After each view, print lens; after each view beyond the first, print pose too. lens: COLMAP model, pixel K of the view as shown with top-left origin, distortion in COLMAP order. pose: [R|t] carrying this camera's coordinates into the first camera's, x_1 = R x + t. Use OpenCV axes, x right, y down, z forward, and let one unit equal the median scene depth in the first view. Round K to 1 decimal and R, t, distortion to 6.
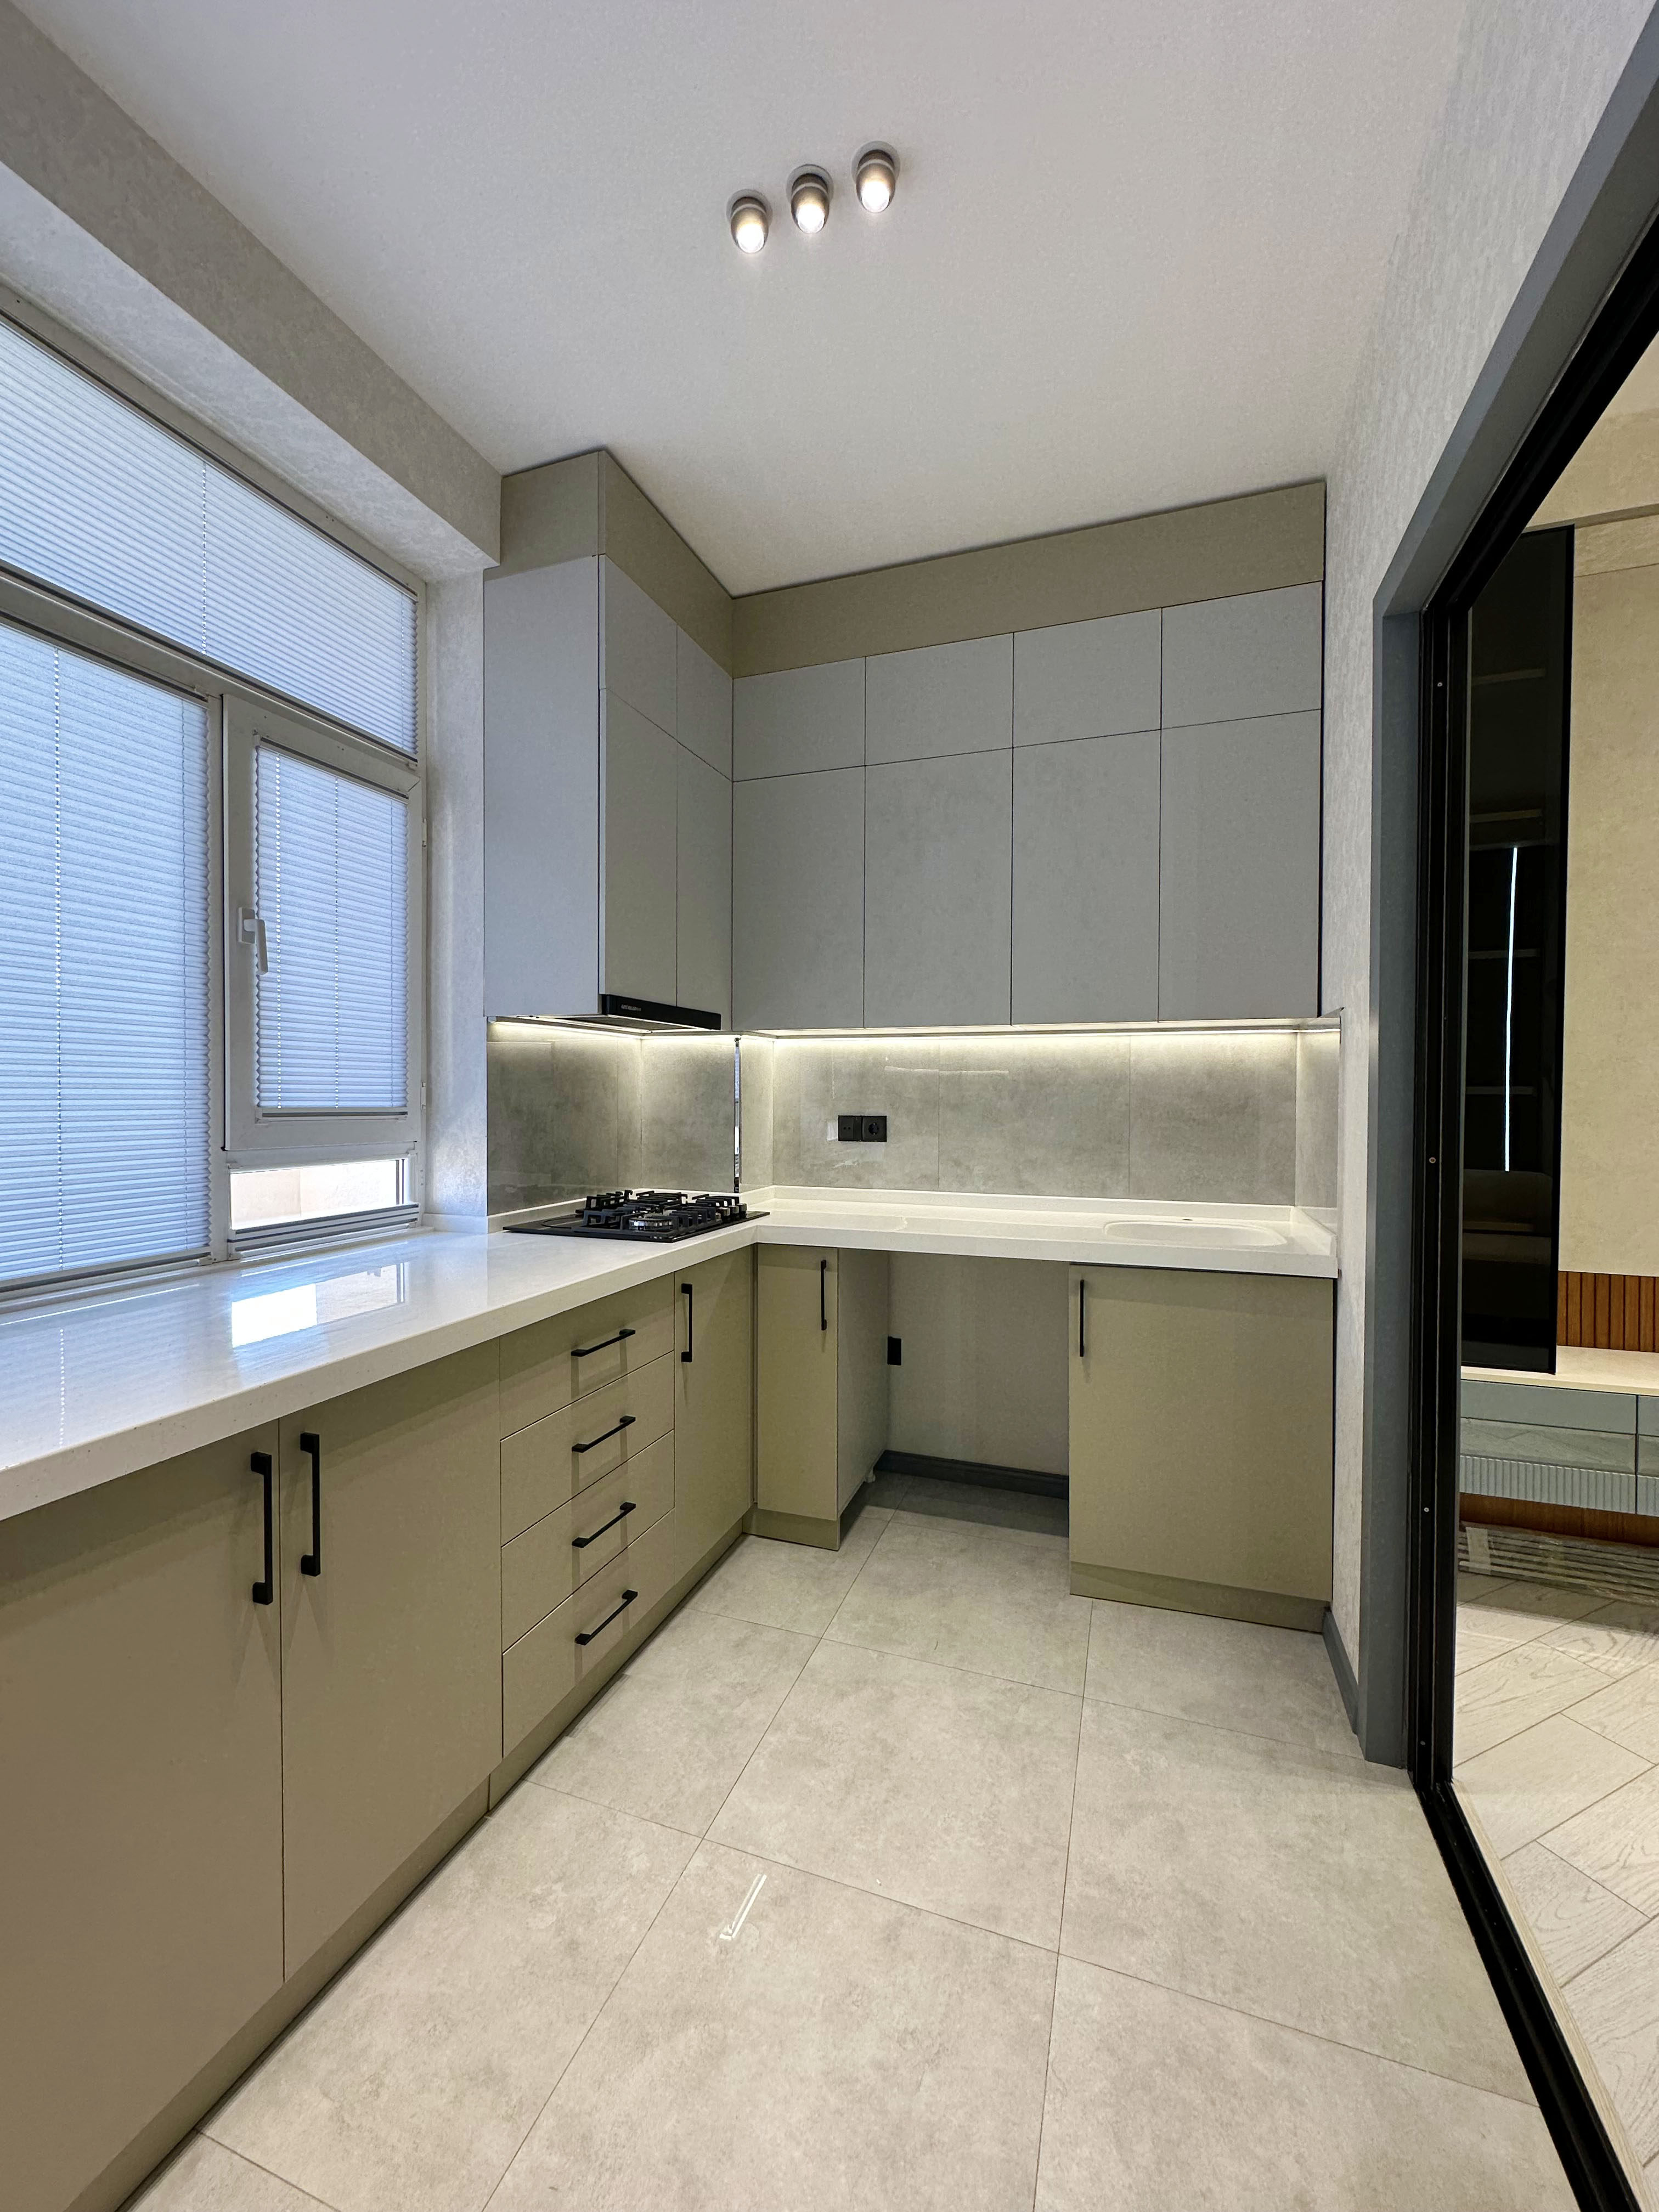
lens RADIAL K [[881.0, 0, 829.5], [0, 881.0, 1106.0], [0, 0, 1]] dist [0.000249, 0.000476]
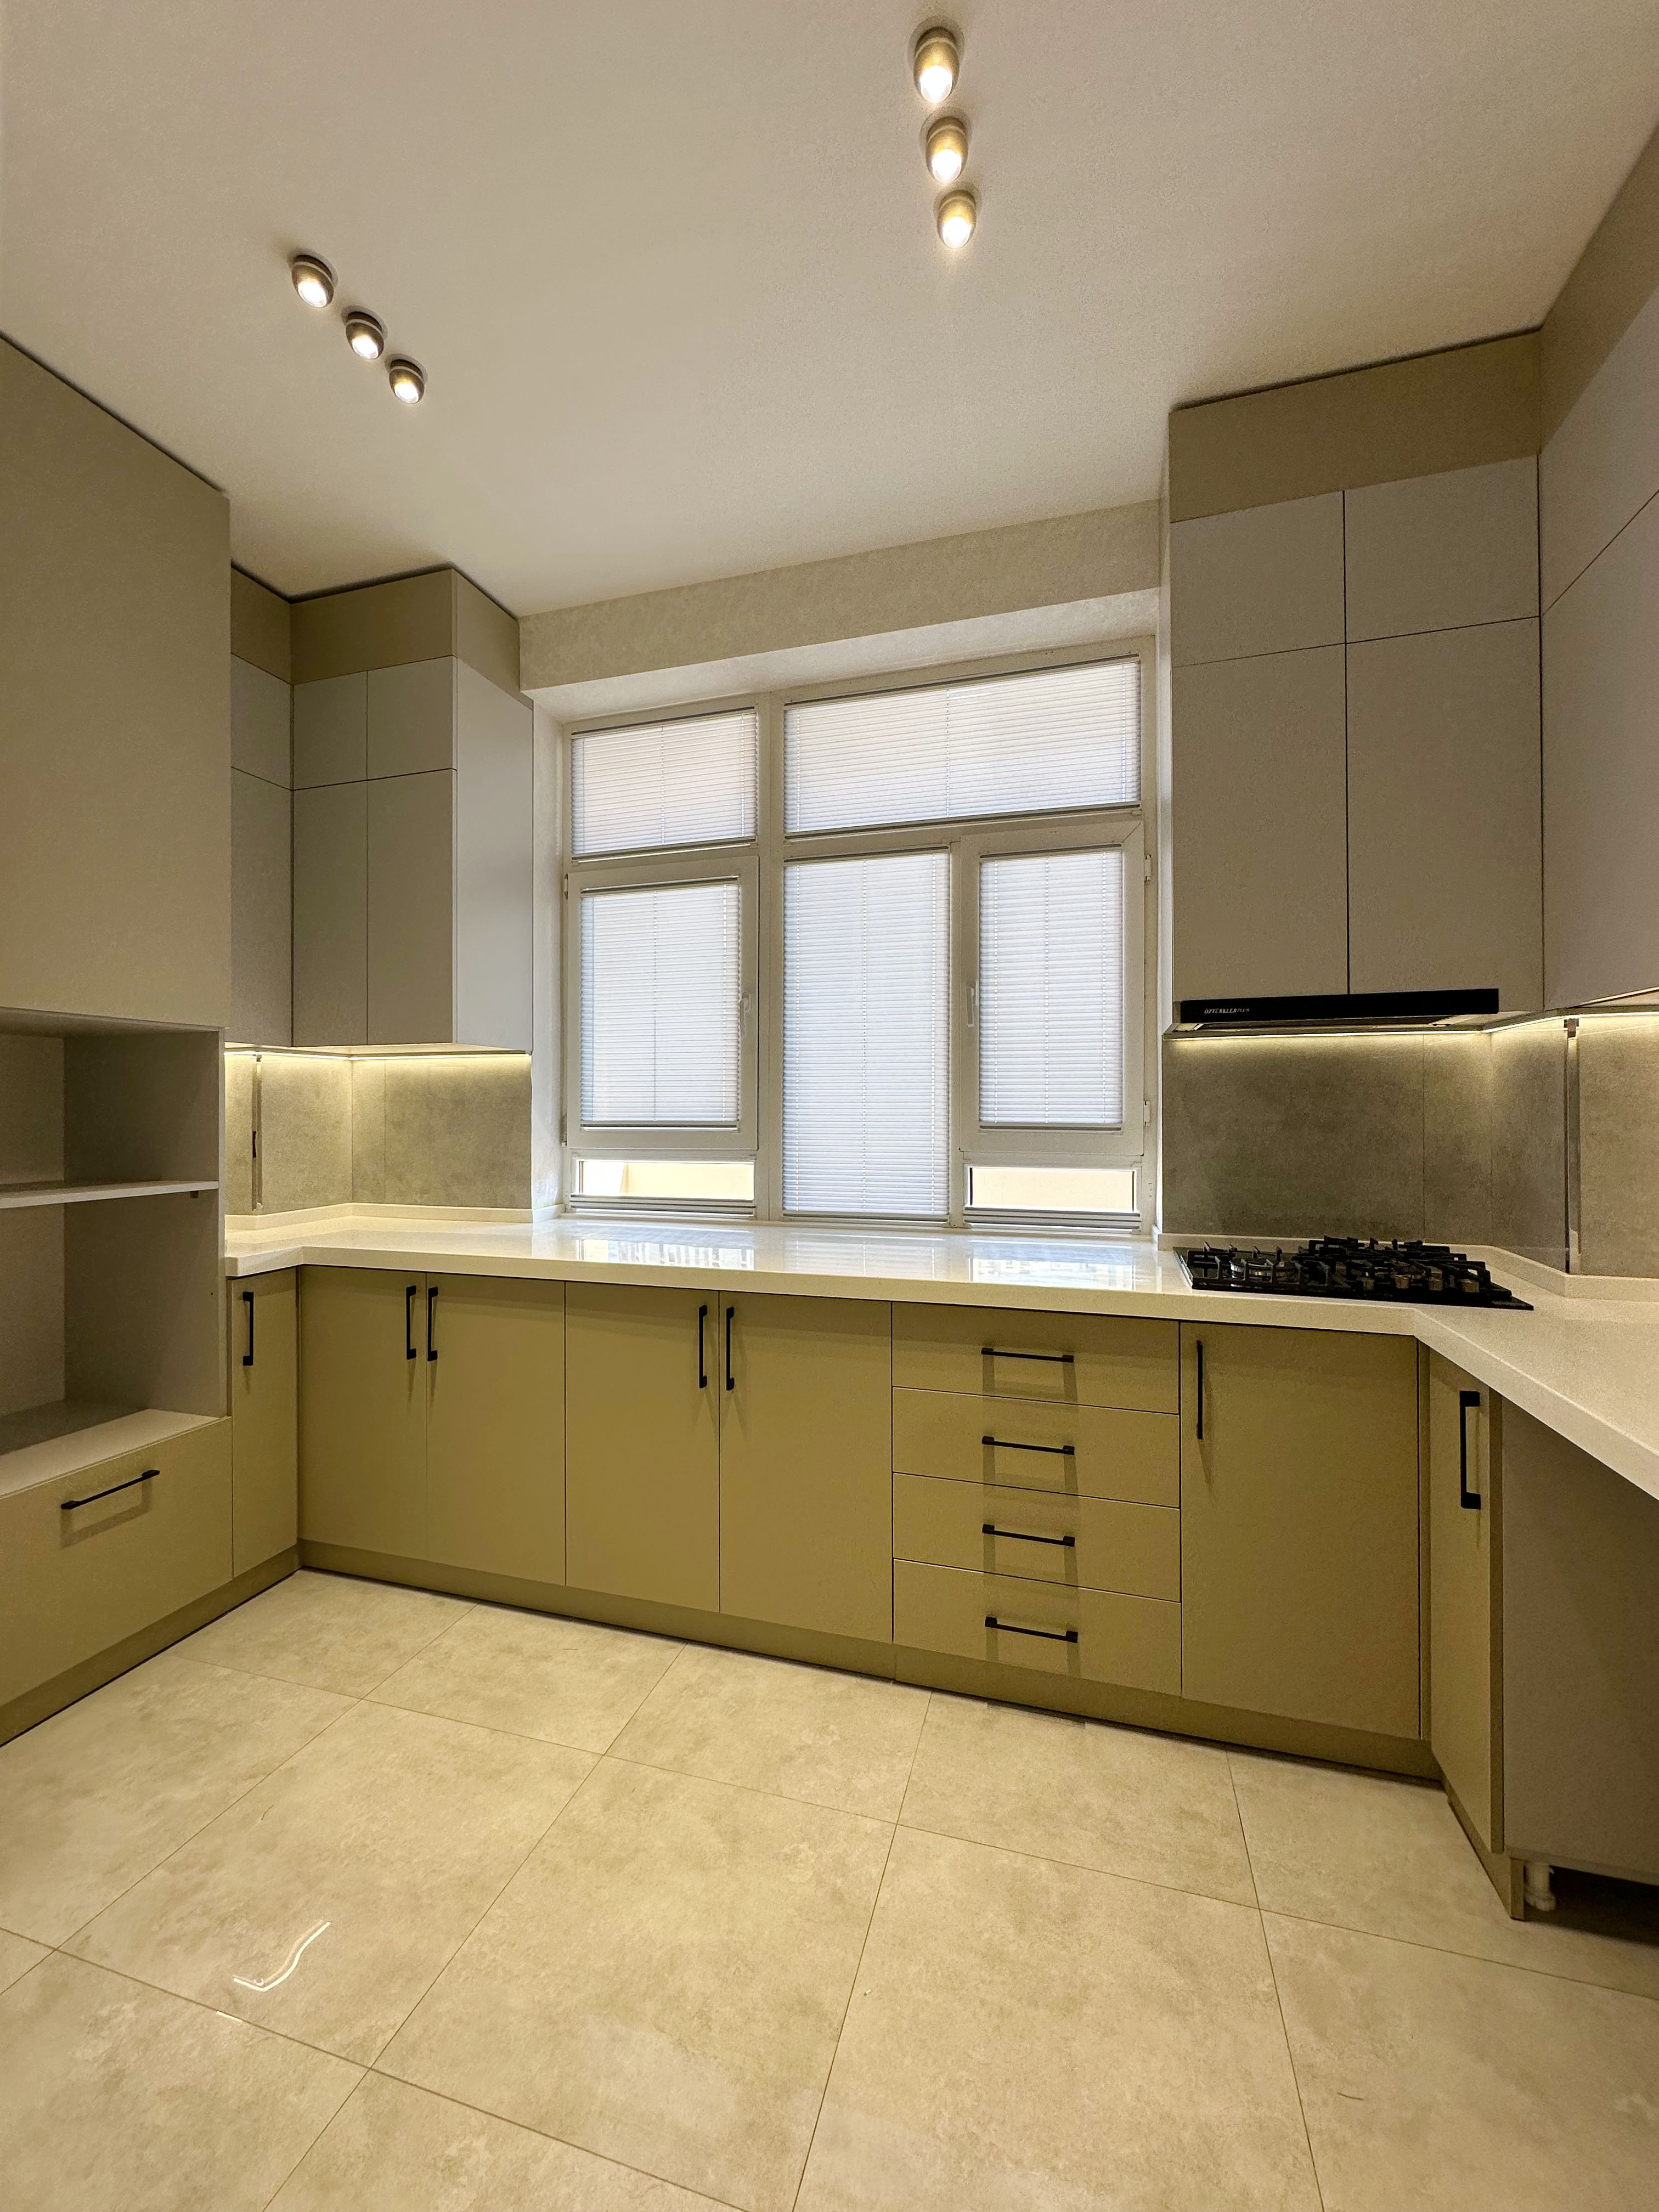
lens RADIAL K [[881.0, 0, 829.5], [0, 881.0, 1106.0], [0, 0, 1]] dist [0.000249, 0.000476]
pose [[0.055234, -0.005806, -0.998457, 0.778610], [-0.011822, 0.999909, -0.006468, -0.012008], [0.998403, 0.012161, 0.055160, 0.735770]]
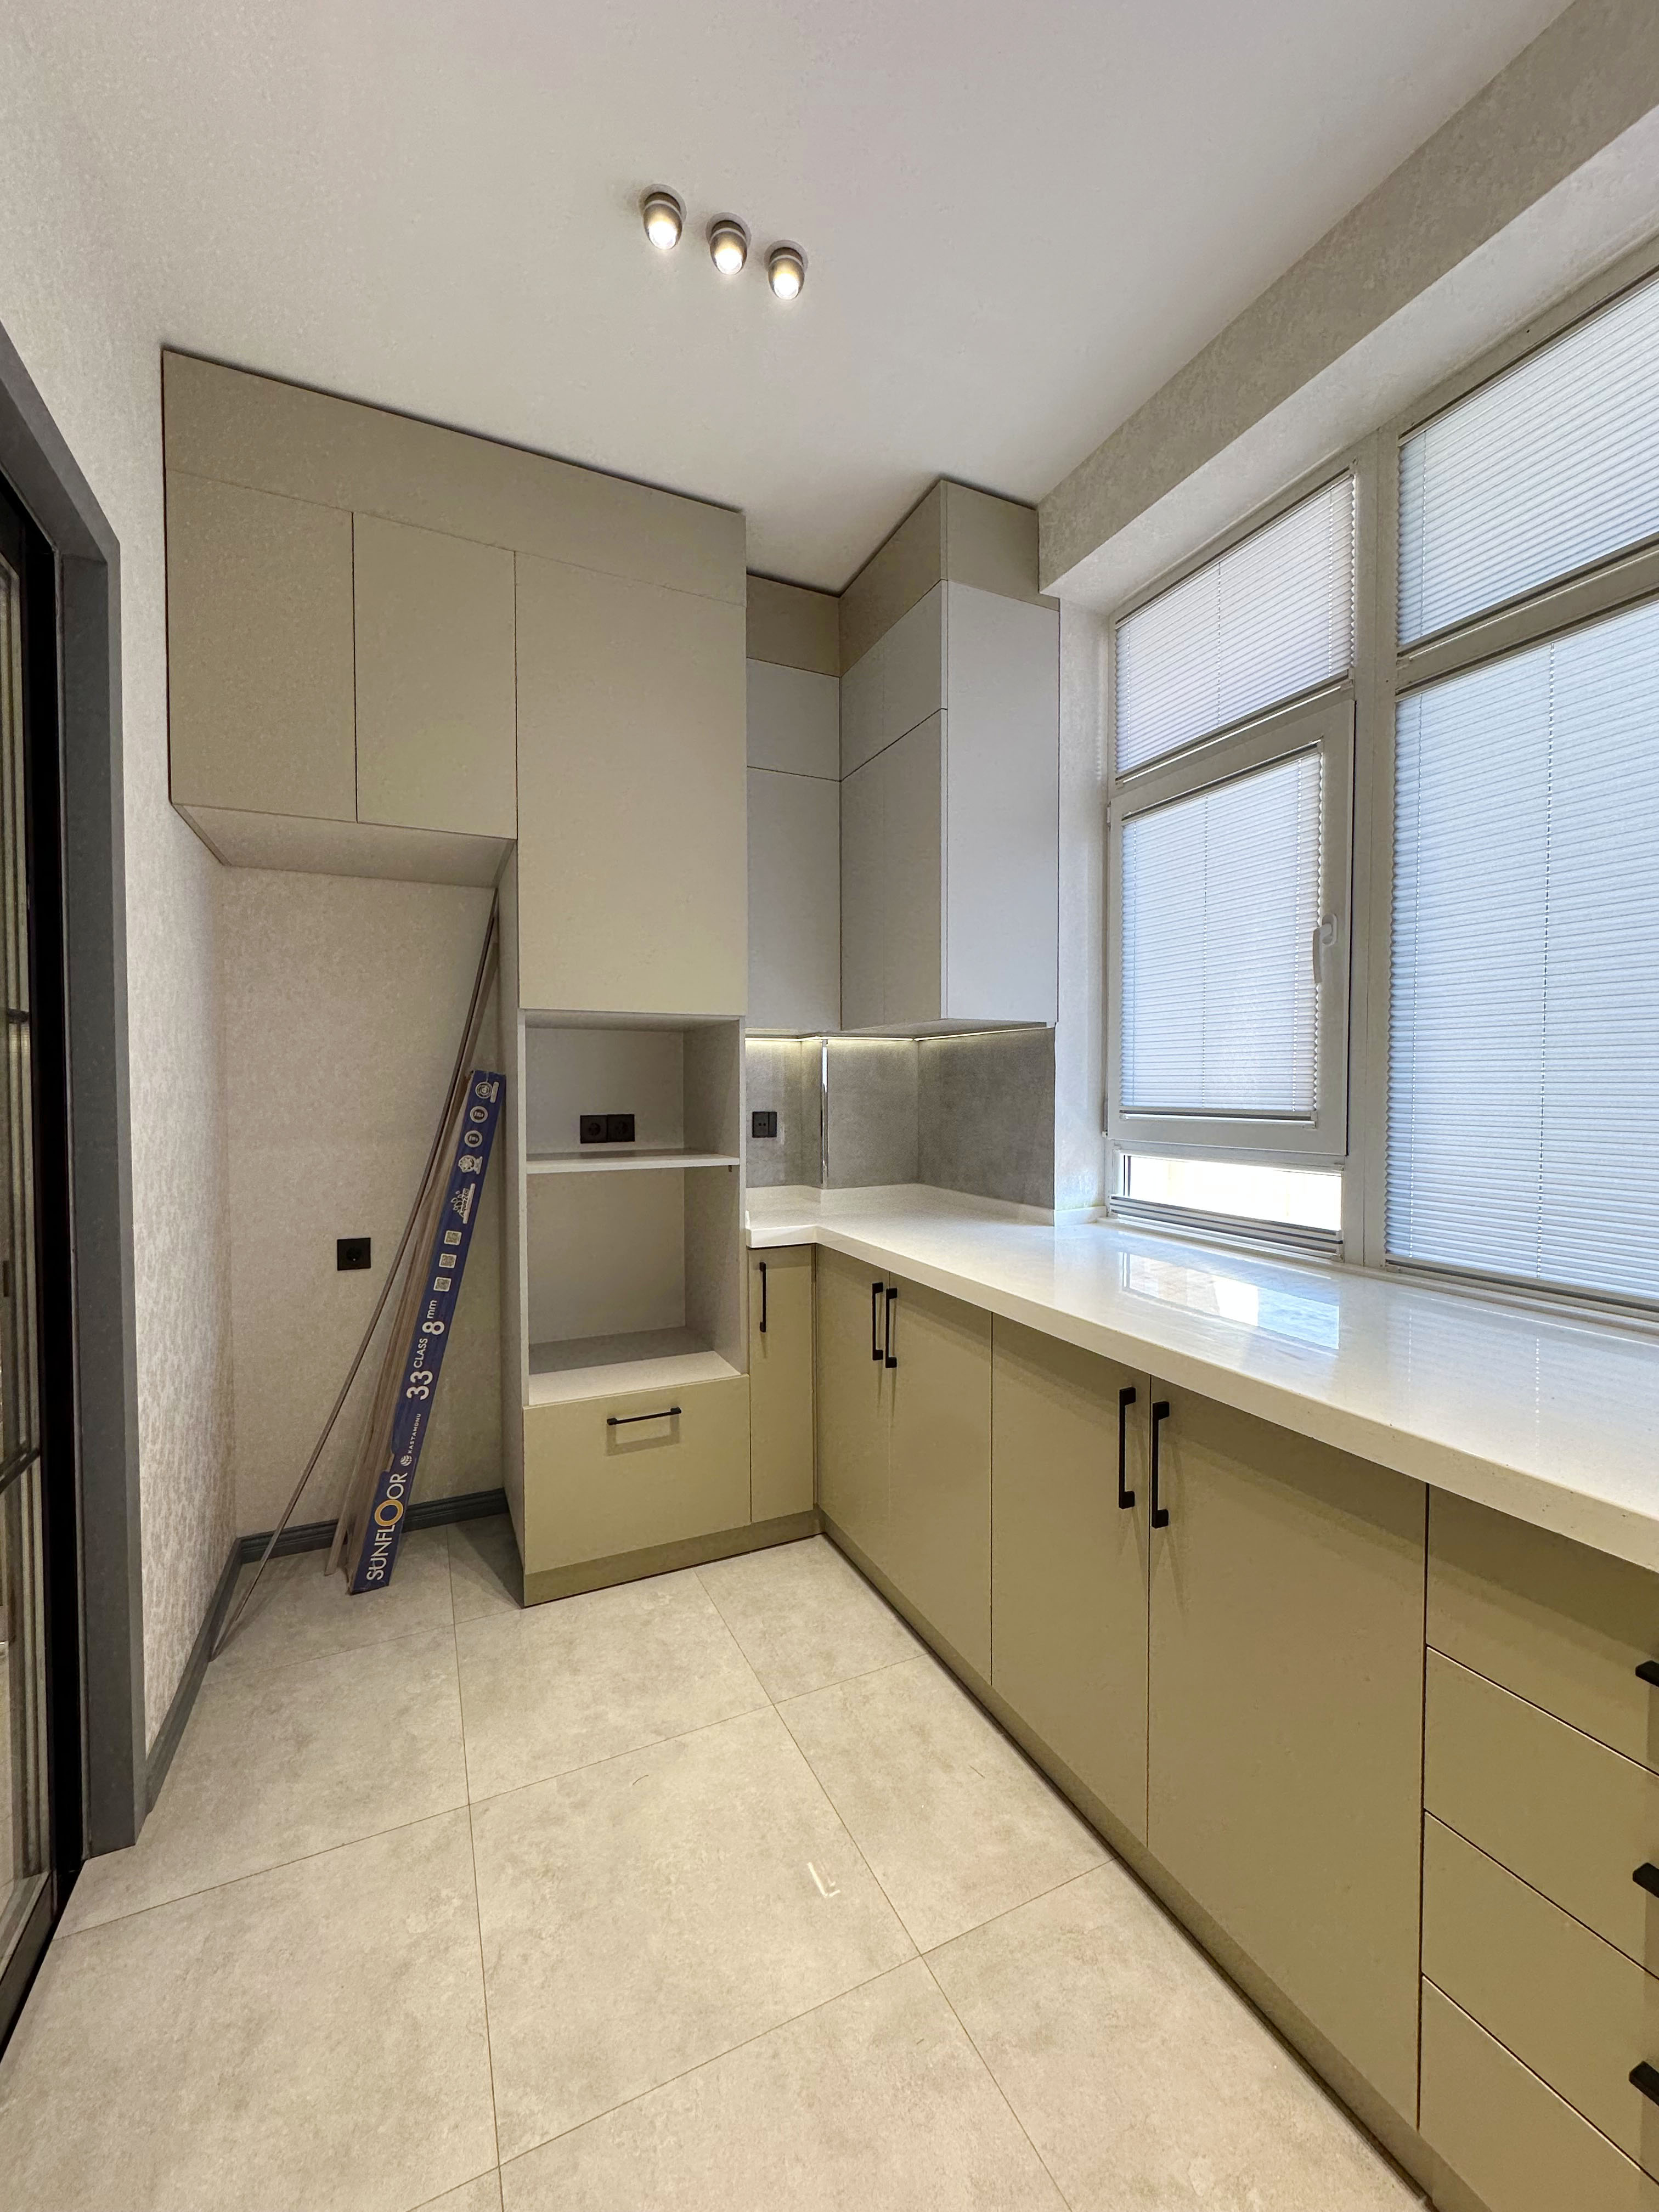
lens RADIAL K [[884.1, 0, 829.5], [0, 884.1, 1106.0], [0, 0, 1]] dist [0.000714, 0.000276]
pose [[-0.705878, 0.014108, -0.708193, 0.341758], [-0.010323, 0.999491, 0.030200, -0.025577], [0.708258, 0.028628, -0.705373, 1.000424]]
